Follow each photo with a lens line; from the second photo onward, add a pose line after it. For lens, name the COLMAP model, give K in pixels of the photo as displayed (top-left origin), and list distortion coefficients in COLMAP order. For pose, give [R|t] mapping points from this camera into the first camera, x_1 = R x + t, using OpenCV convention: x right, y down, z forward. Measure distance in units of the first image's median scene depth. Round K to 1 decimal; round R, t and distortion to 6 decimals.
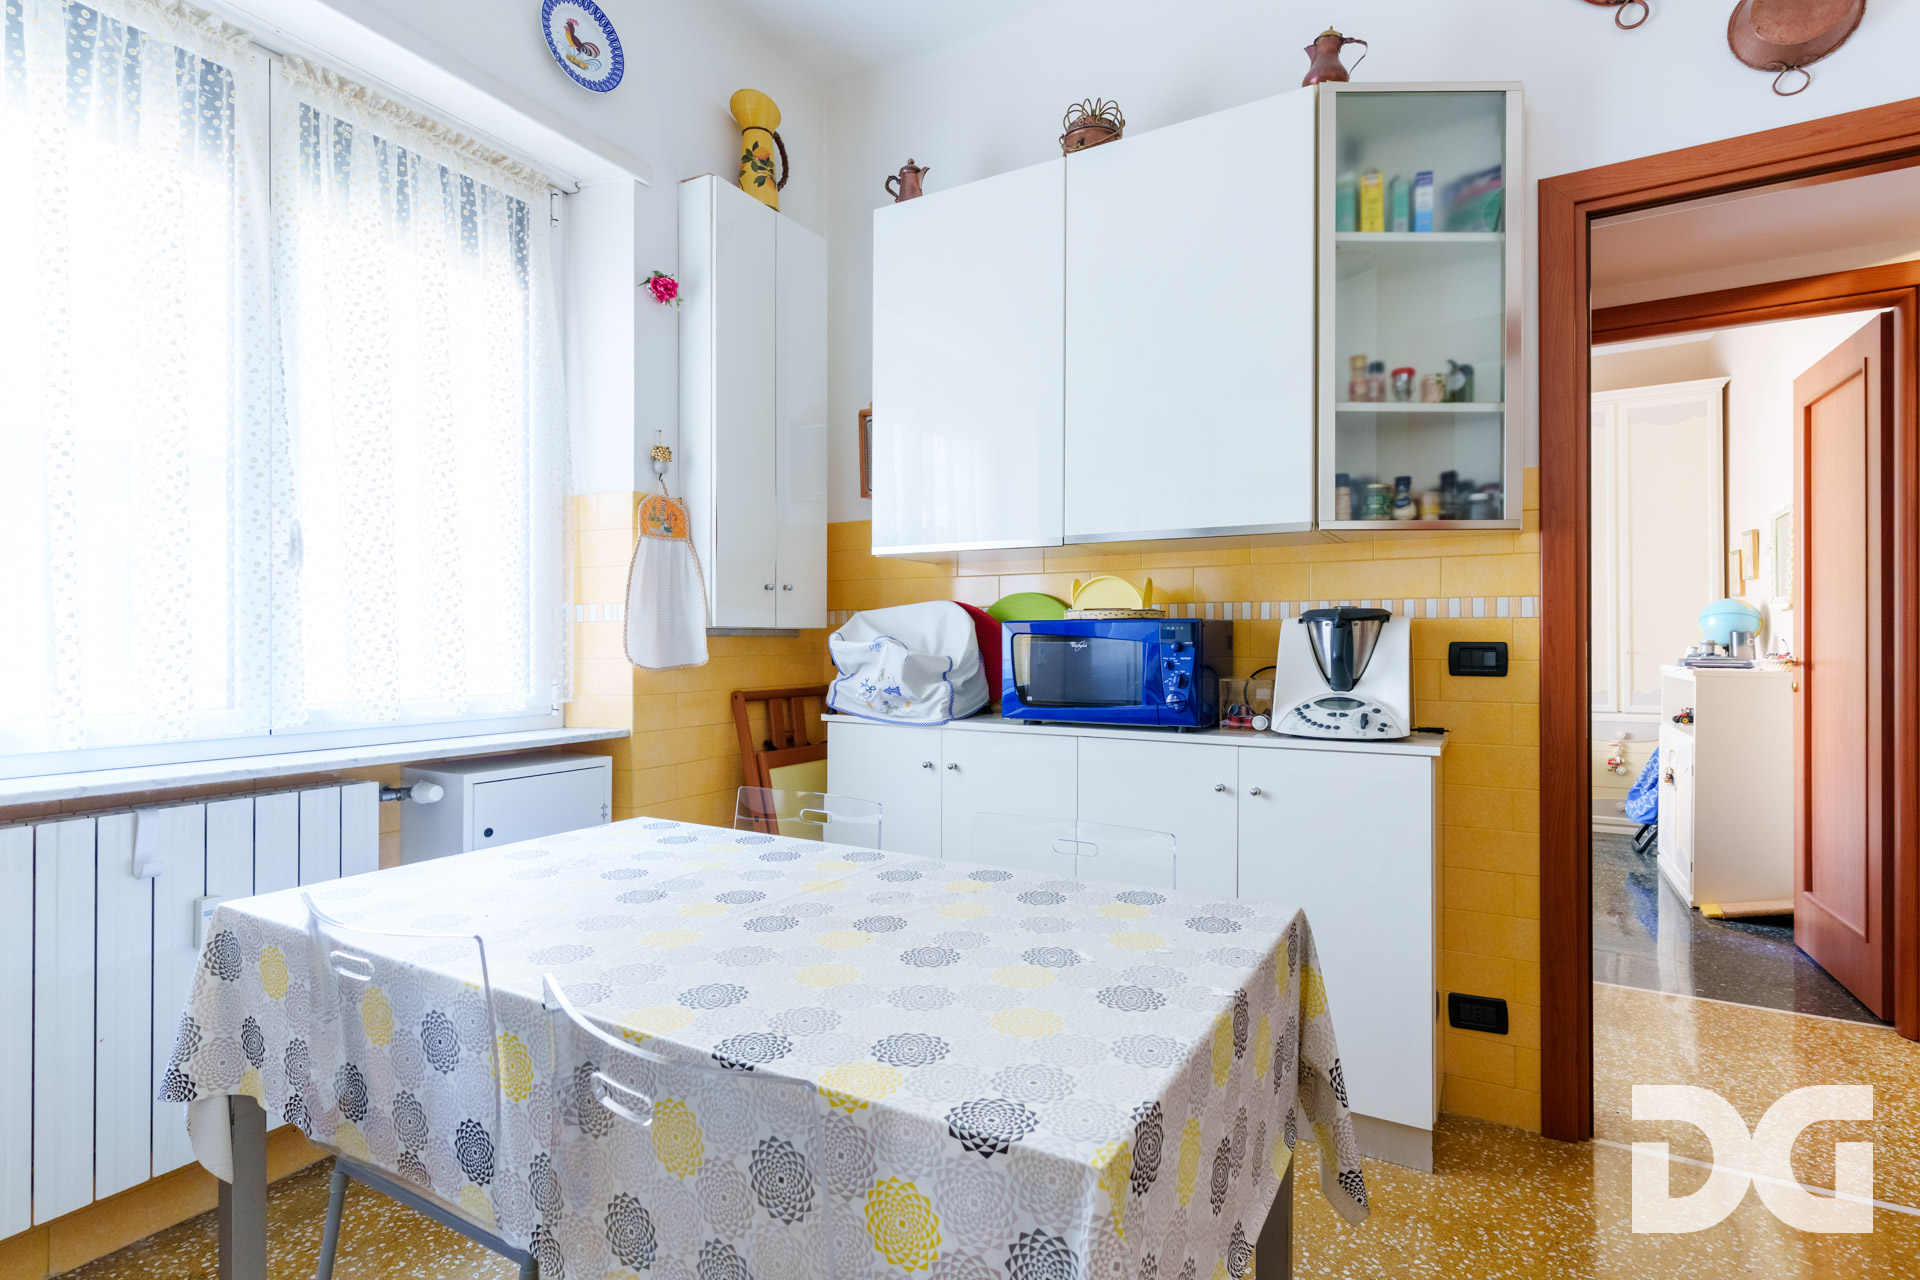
lens RADIAL K [[931.1, 0, 957.3], [0, 931.1, 632.6], [0, 0, 1]] dist [0.002040, 0.000401]
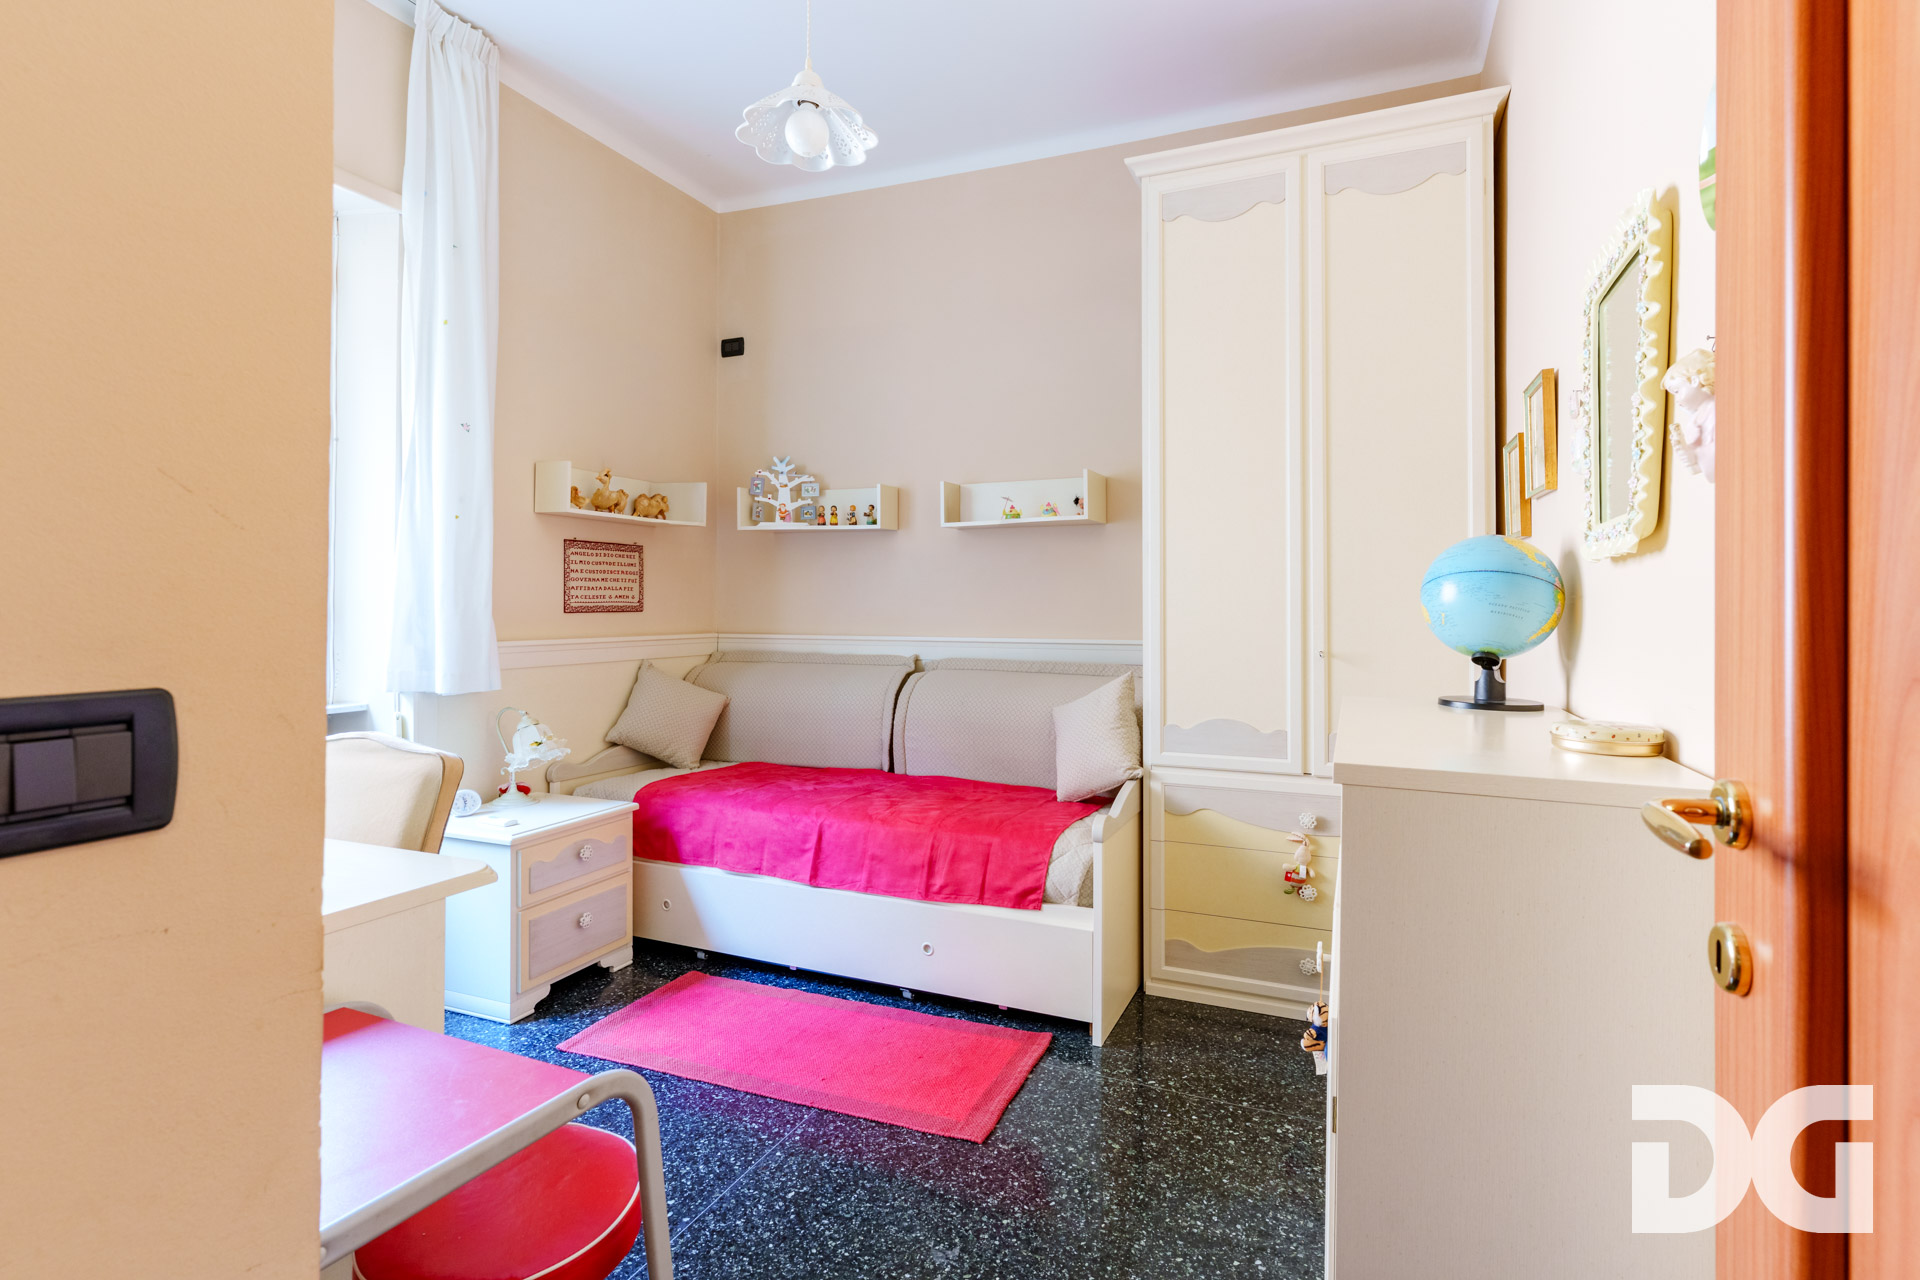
lens RADIAL K [[931.1, 0, 993.7], [0, 931.1, 596.4], [0, 0, 1]] dist [0.002040, 0.000401]
pose [[0.986400, 0.004767, 0.164293, 0.505673], [-0.004602, 0.999988, -0.001383, -0.007972], [-0.164298, 0.000608, 0.986411, 0.587810]]
